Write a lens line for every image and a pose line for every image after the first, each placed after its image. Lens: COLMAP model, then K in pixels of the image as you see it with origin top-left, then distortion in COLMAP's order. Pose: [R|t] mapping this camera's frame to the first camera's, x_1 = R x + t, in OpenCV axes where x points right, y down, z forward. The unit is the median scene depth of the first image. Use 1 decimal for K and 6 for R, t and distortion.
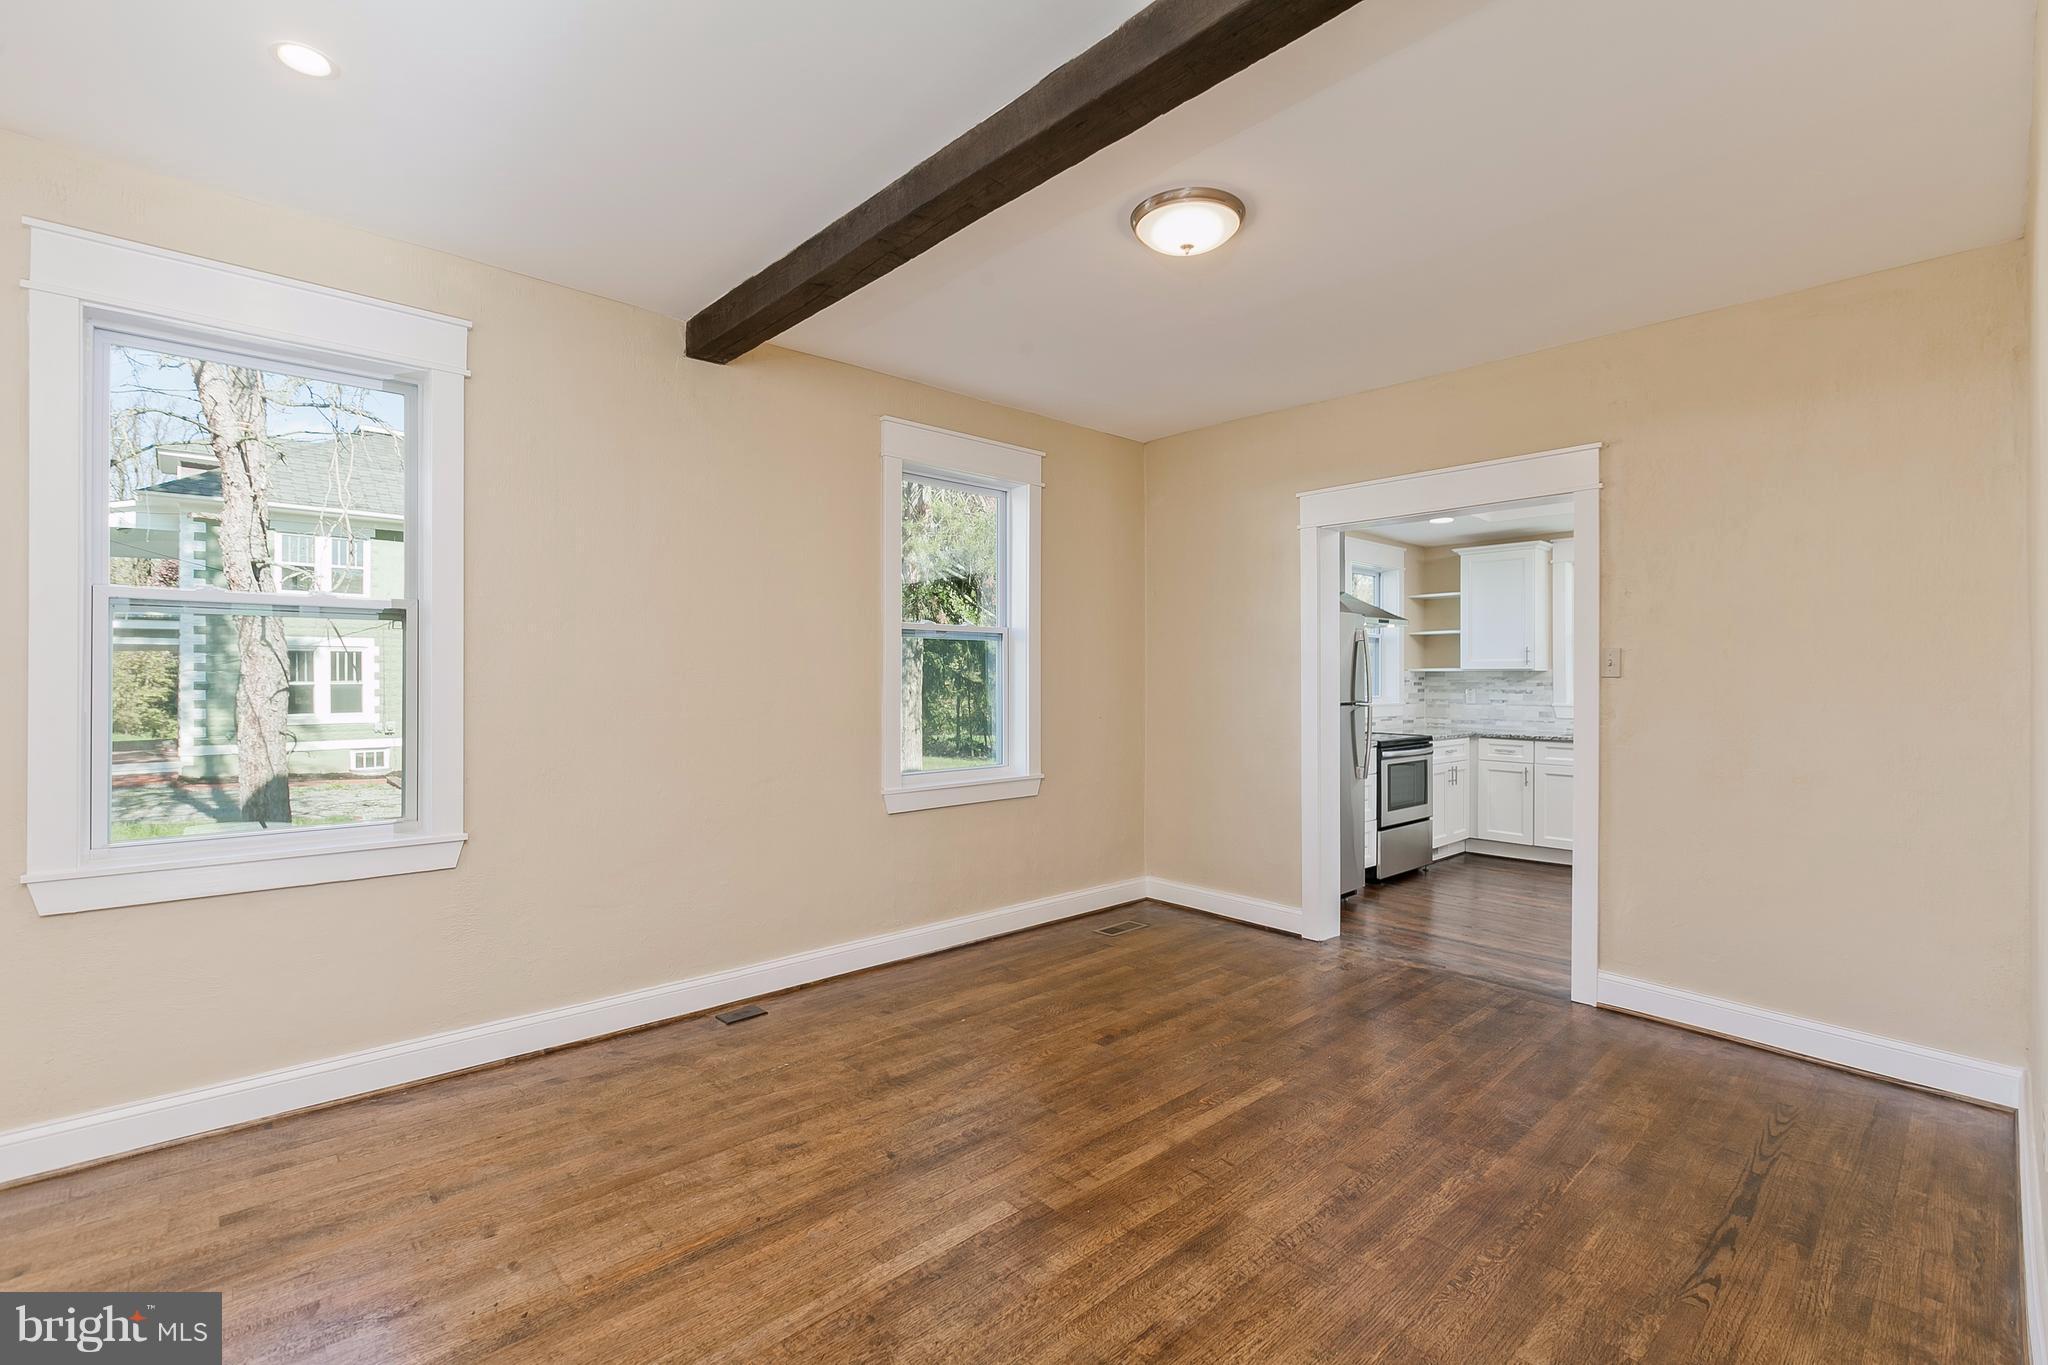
lens RADIAL K [[933.3, 0, 1024.0], [0, 933.3, 682.5], [0, 0, 1]] dist [-0.000471, -0.000071]
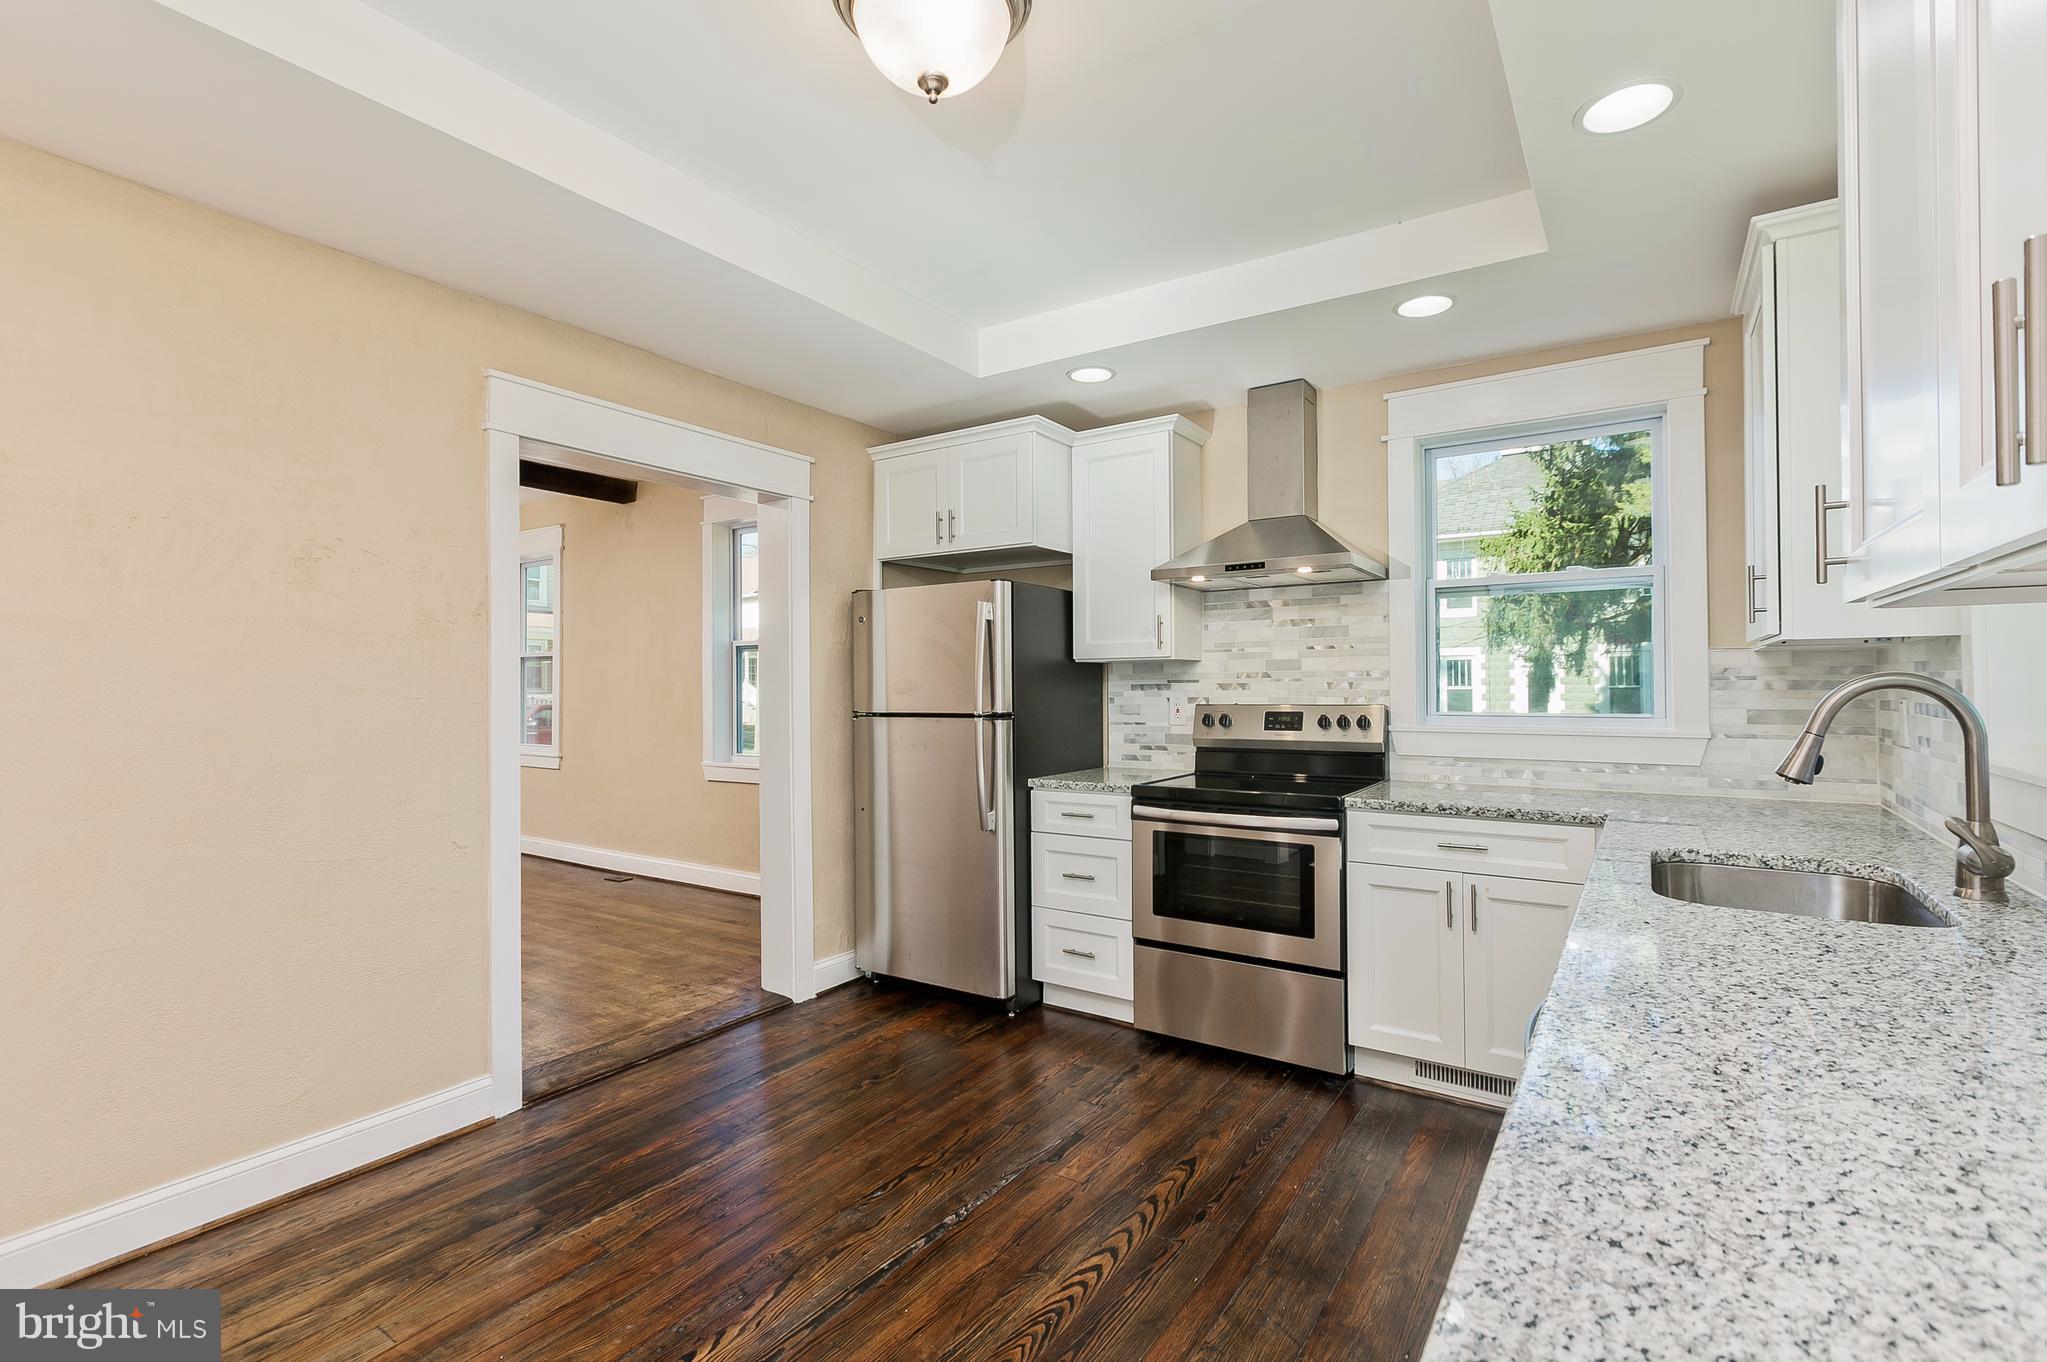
lens RADIAL K [[932.8, 0, 1023.5], [0, 932.8, 681.0], [0, 0, 1]] dist [-0.000471, -0.000071]
pose [[0.242771, -0.008186, -0.970049, 0.244527], [-0.001591, 0.999960, -0.008837, 0.002923], [0.970082, 0.003689, 0.242748, 0.212648]]
